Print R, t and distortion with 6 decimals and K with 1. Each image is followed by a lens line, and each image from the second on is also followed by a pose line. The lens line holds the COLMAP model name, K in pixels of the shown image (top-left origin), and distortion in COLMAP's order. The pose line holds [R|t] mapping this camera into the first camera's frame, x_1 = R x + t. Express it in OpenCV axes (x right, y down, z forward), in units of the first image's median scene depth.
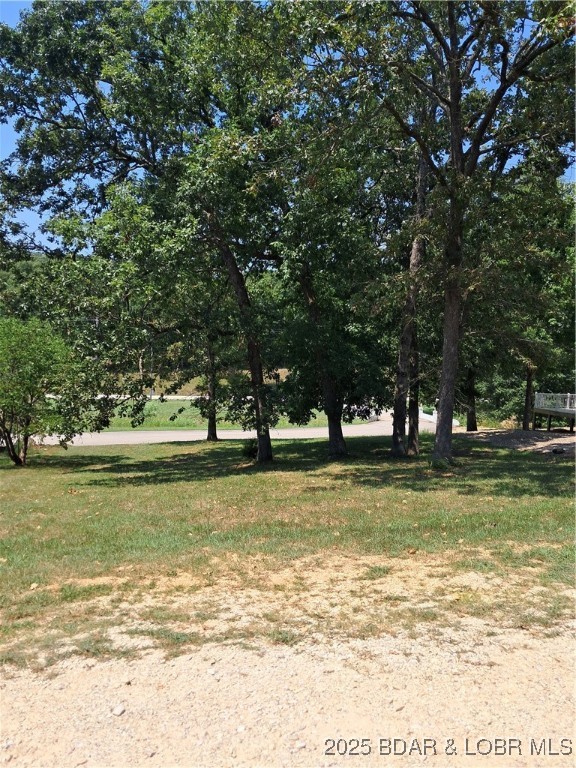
lens RADIAL K [[602.4, 0, 288.0], [0, 602.4, 384.0], [0, 0, 1]] dist [0.036725, -0.006633]
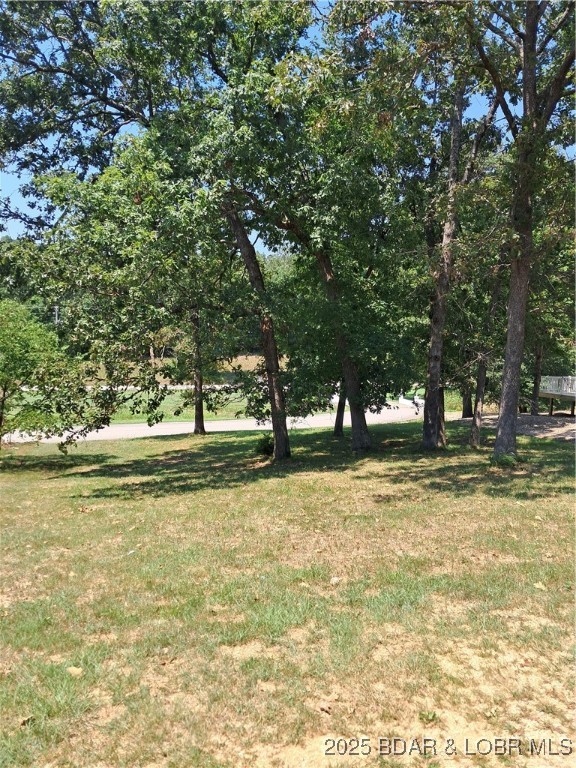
lens RADIAL K [[592.1, 0, 287.3], [0, 592.1, 366.4], [0, 0, 1]] dist [-0.128979, 0.385529]
pose [[0.995393, -0.012764, 0.095027, -0.114278], [0.013308, 0.999898, -0.005089, -0.002355], [-0.094952, 0.006330, 0.995462, 0.145186]]
